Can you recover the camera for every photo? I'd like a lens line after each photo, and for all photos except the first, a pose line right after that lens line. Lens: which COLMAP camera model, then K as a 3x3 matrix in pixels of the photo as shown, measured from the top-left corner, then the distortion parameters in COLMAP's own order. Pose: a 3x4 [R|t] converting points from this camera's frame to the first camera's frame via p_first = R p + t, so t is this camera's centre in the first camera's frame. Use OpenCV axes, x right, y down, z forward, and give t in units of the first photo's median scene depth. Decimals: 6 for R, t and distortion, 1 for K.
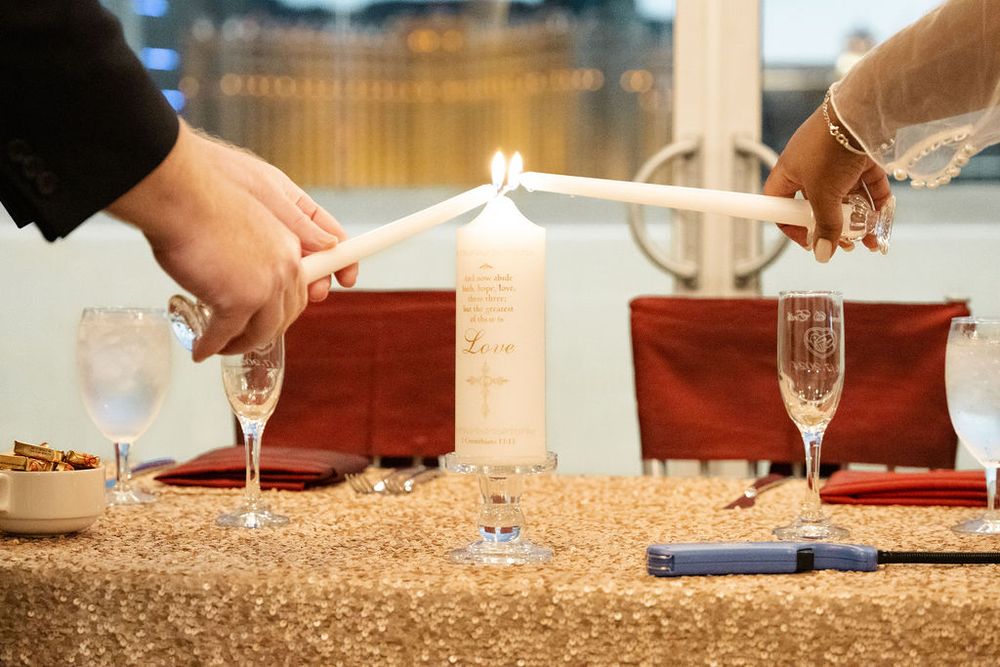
lens RADIAL K [[2454.4, 0, 496.7], [0, 2454.4, 333.7], [0, 0, 1]] dist [0.024933, 0.000000]
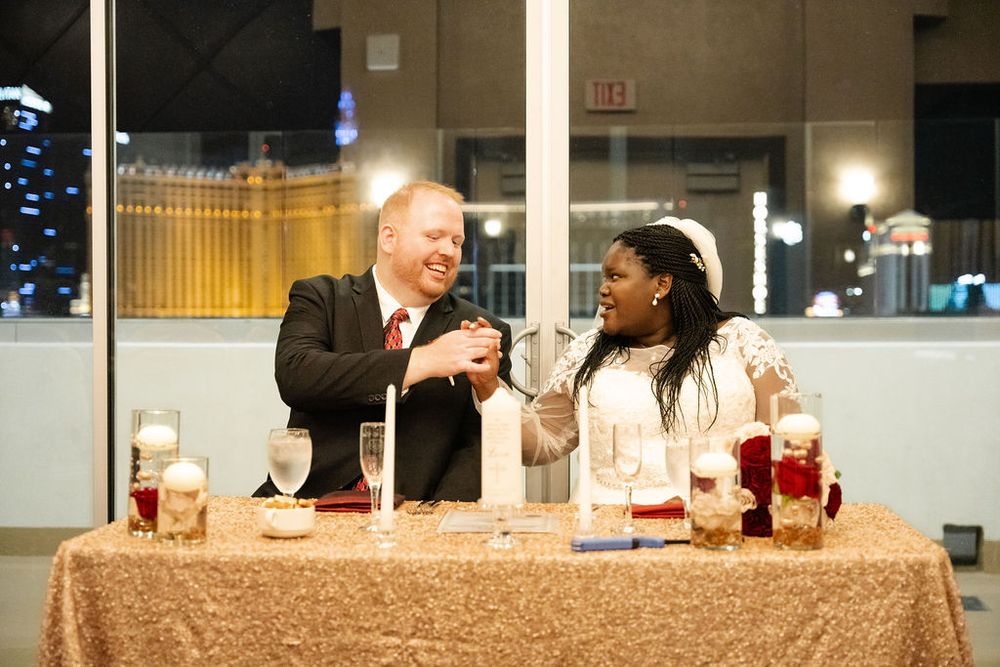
lens RADIAL K [[1692.0, 0, 506.6], [0, 1692.0, 342.7], [0, 0, 1]] dist [-0.053564, 0.000000]
pose [[0.992257, -0.003639, 0.124151, -0.205364], [0.006025, 0.999804, -0.018849, -0.073886], [-0.124058, 0.019451, 0.992084, -0.623319]]
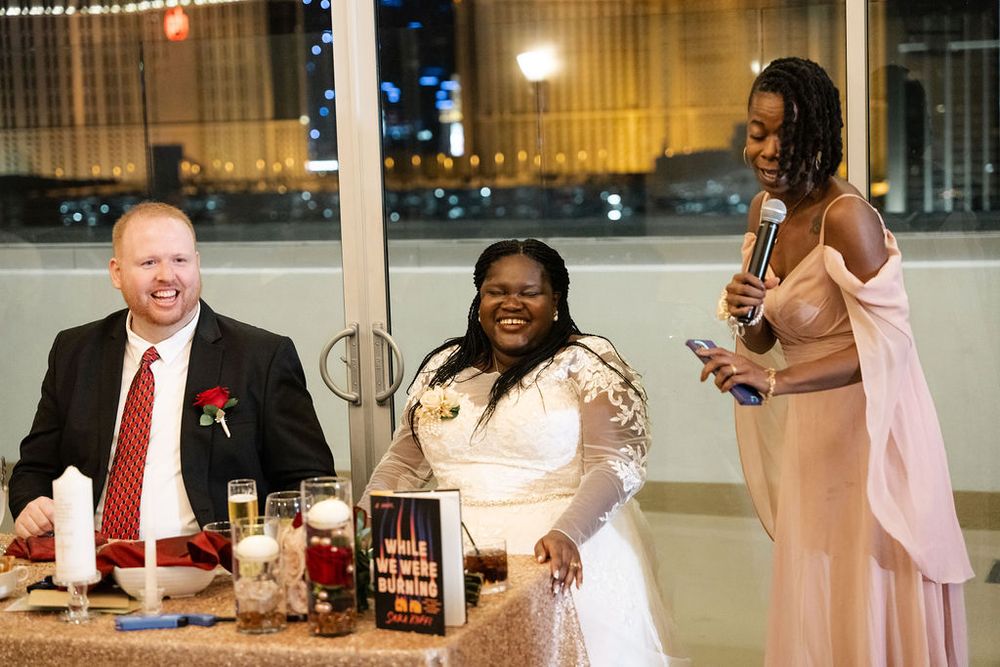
lens RADIAL K [[2044.5, 0, 509.1], [0, 2044.5, 335.4], [0, 0, 1]] dist [0.123161, 0.000000]
pose [[0.992006, -0.020764, -0.124473, 0.723842], [0.030519, 0.996565, 0.076988, -0.348946], [0.122447, -0.080171, 0.989232, -0.983051]]
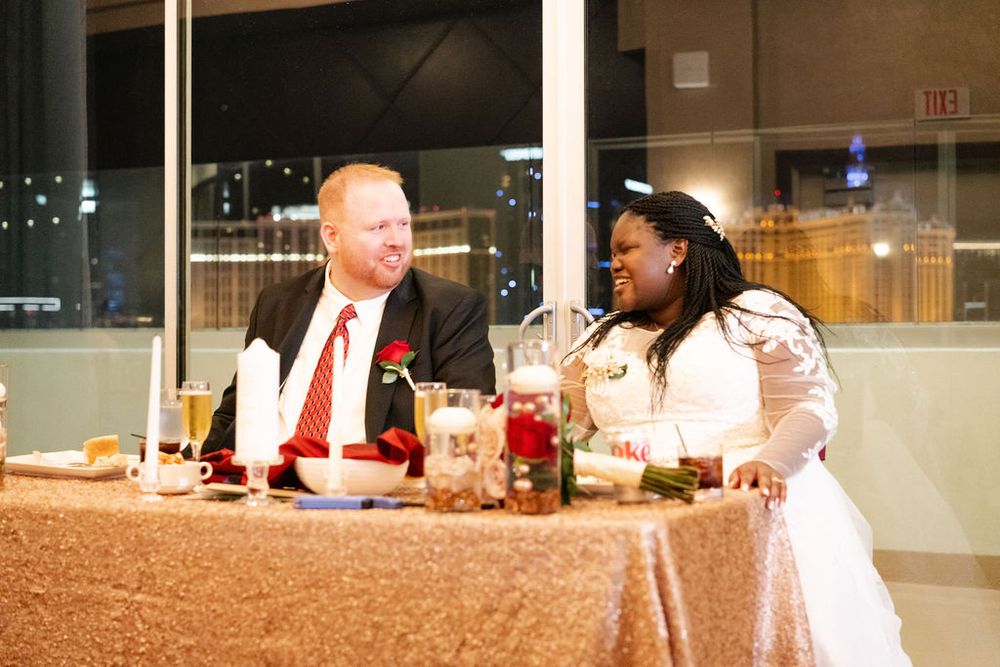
lens RADIAL K [[1604.0, 0, 494.4], [0, 1604.0, 328.9], [0, 0, 1]] dist [-0.080476, 0.000000]
pose [[0.977459, -0.009159, -0.210925, 0.553902], [-0.002075, 0.998594, -0.052976, 0.011302], [0.211114, 0.052220, 0.976066, -0.394554]]
